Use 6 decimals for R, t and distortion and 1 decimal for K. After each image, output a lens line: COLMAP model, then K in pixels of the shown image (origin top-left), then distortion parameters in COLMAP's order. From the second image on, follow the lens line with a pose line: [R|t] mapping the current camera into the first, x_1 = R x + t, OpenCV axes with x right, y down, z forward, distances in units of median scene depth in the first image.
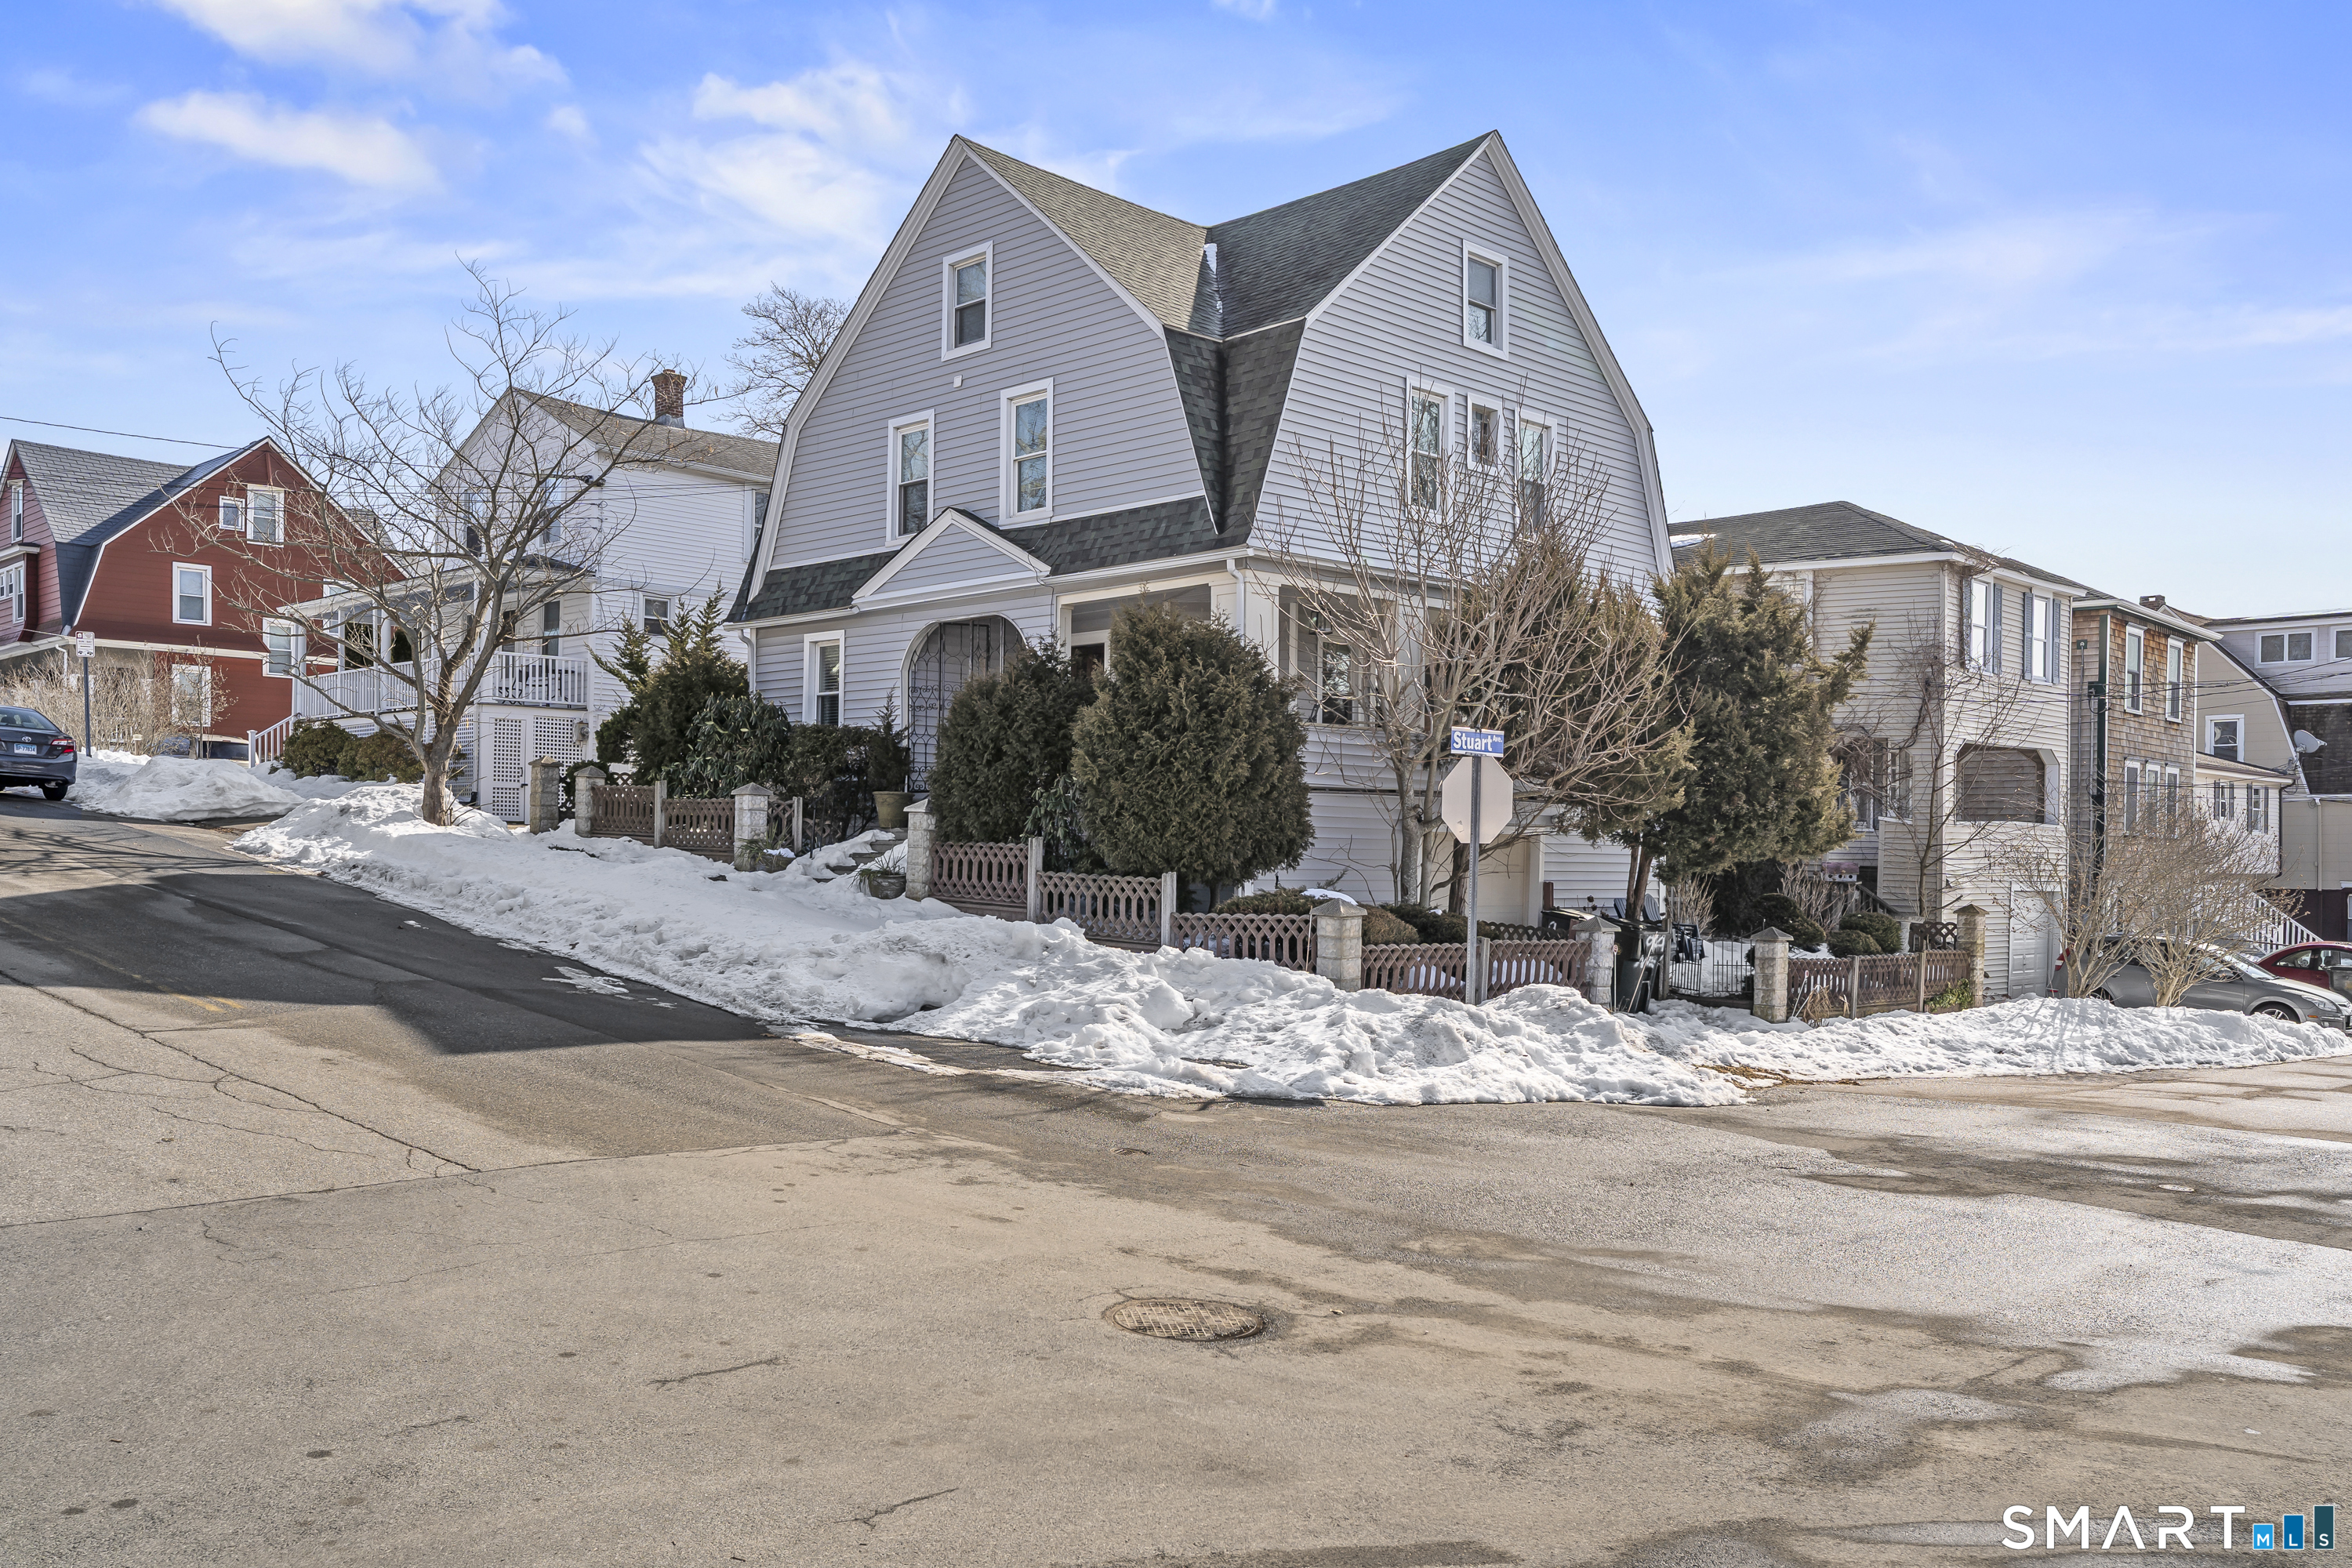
lens RADIAL K [[1928.1, 0, 1177.0], [0, 1928.1, 866.4], [0, 0, 1]] dist [-0.000292, 0.001789]
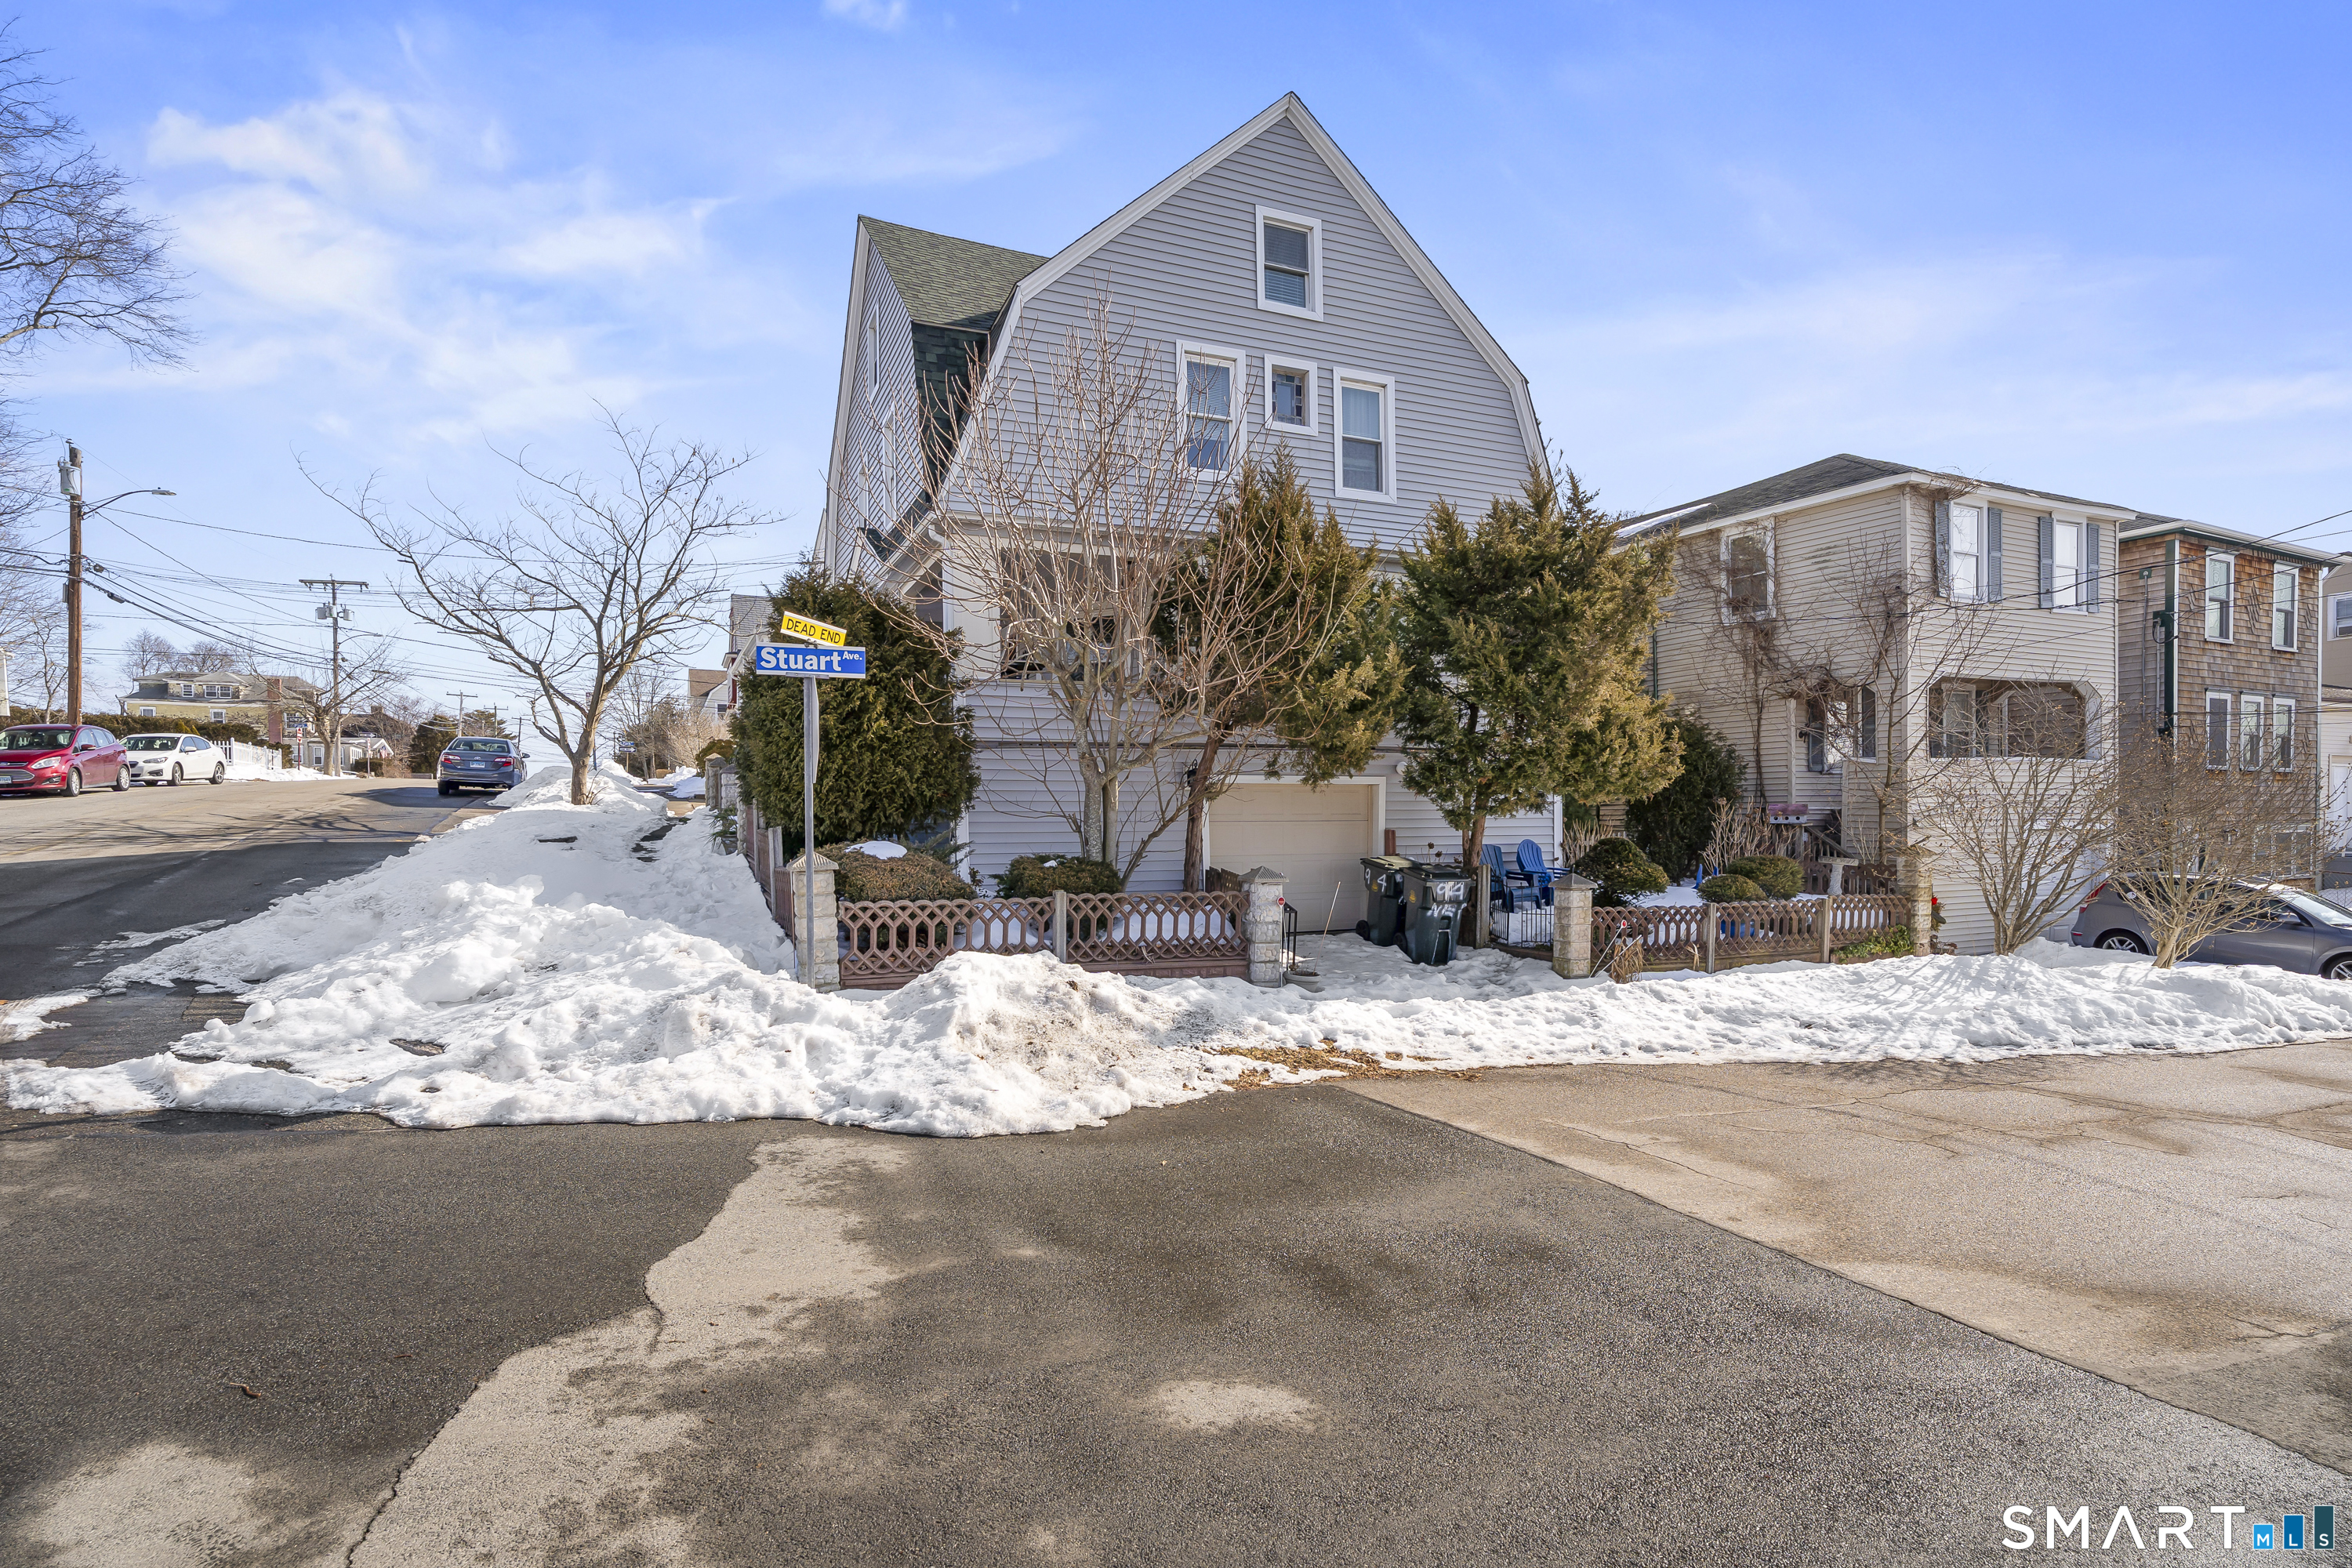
lens RADIAL K [[1141.6, 0, 1175.8], [0, 1141.6, 847.4], [0, 0, 1]] dist [-0.012123, -0.000590]
pose [[0.927202, -0.014066, -0.374297, 0.322818], [0.020203, 0.999718, 0.012477, 0.007969], [0.374016, -0.019131, 0.927225, 0.406543]]
